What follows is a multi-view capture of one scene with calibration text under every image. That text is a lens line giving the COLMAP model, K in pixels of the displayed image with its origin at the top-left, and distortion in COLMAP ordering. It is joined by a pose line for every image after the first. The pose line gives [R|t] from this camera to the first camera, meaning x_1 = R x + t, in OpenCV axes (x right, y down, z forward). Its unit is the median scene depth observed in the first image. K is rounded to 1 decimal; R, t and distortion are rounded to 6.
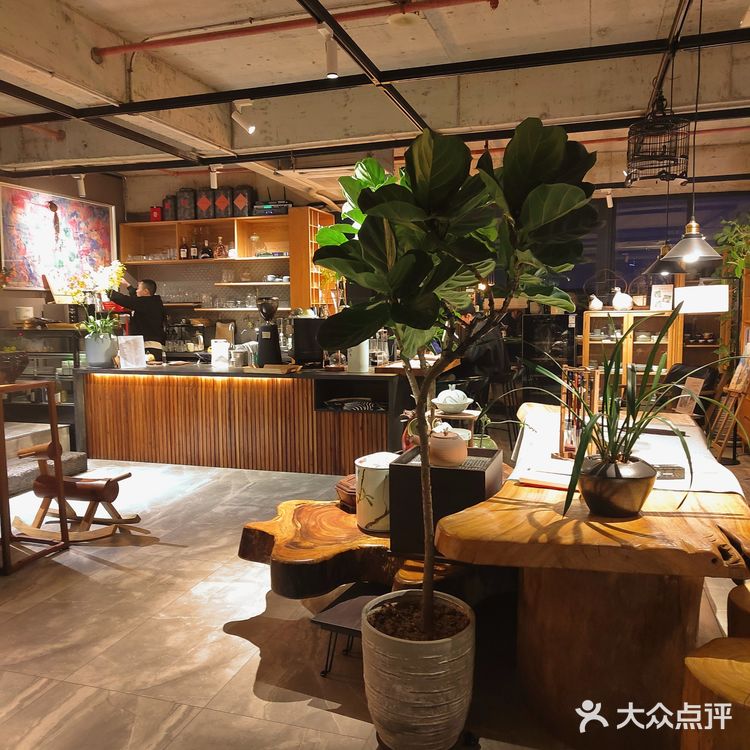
lens RADIAL K [[675.2, 0, 375.1], [0, 675.2, 373.6], [0, 0, 1]] dist [0.030966, -0.029017]
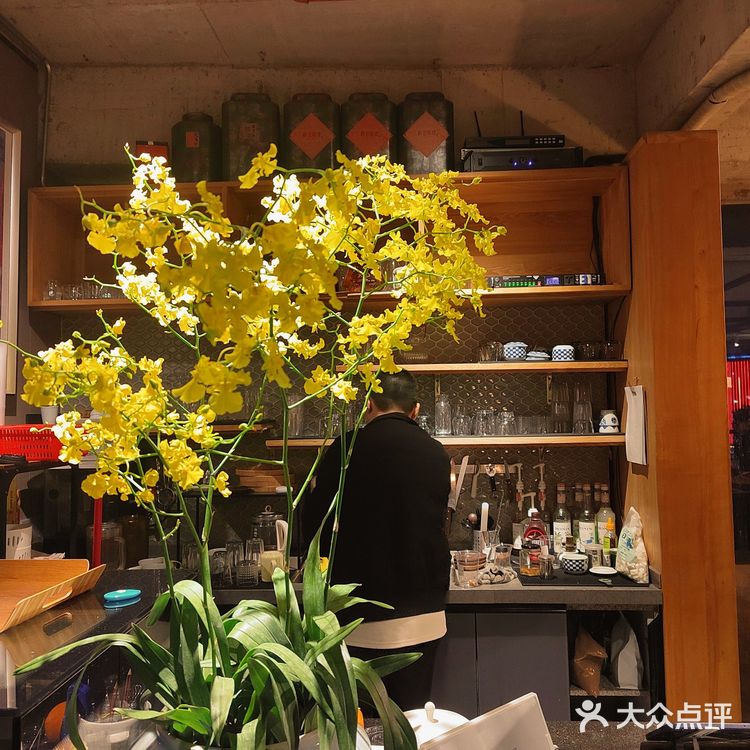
lens RADIAL K [[839.9, 0, 375.0], [0, 839.9, 375.3], [0, 0, 1]] dist [-0.001389, 0.000000]
pose [[0.970026, 0.015413, 0.242510, -0.319826], [0.028323, 0.984013, -0.175833, -0.054851], [-0.241343, 0.177431, 0.954082, 0.601204]]
